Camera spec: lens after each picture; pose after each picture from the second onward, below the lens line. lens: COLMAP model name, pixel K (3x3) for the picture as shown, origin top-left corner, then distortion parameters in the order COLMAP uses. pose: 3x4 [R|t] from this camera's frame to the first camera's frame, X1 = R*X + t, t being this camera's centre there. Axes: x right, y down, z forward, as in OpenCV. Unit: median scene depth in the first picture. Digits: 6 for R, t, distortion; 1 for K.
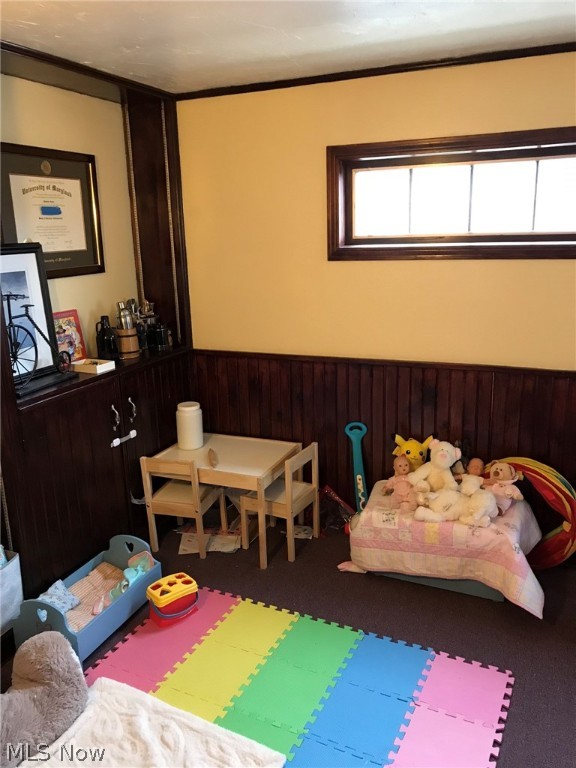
lens RADIAL K [[618.7, 0, 288.3], [0, 618.7, 384.7], [0, 0, 1]] dist [-0.001784, -0.000317]
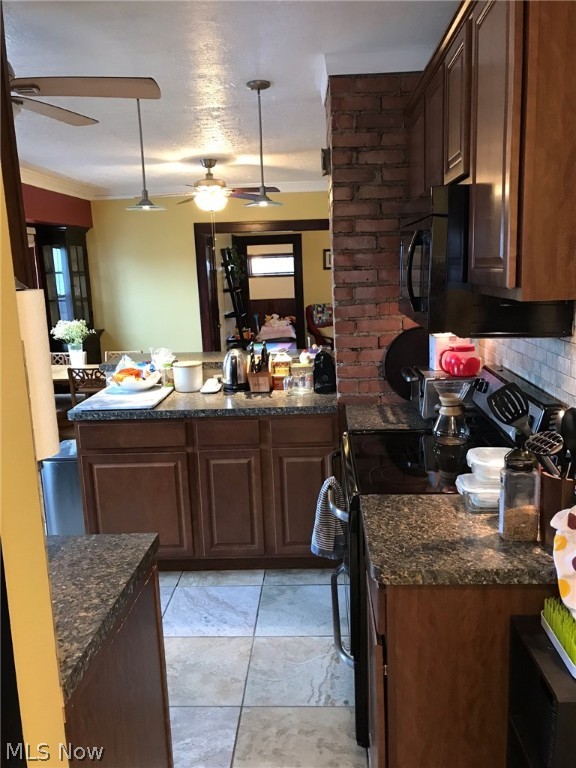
lens RADIAL K [[618.7, 0, 289.4], [0, 618.7, 382.7], [0, 0, 1]] dist [-0.001784, -0.000317]
pose [[0.945198, -0.067601, 0.319424, -1.249057], [0.081354, 0.996237, -0.029897, 0.787336], [-0.316200, 0.054245, 0.947140, -3.653057]]
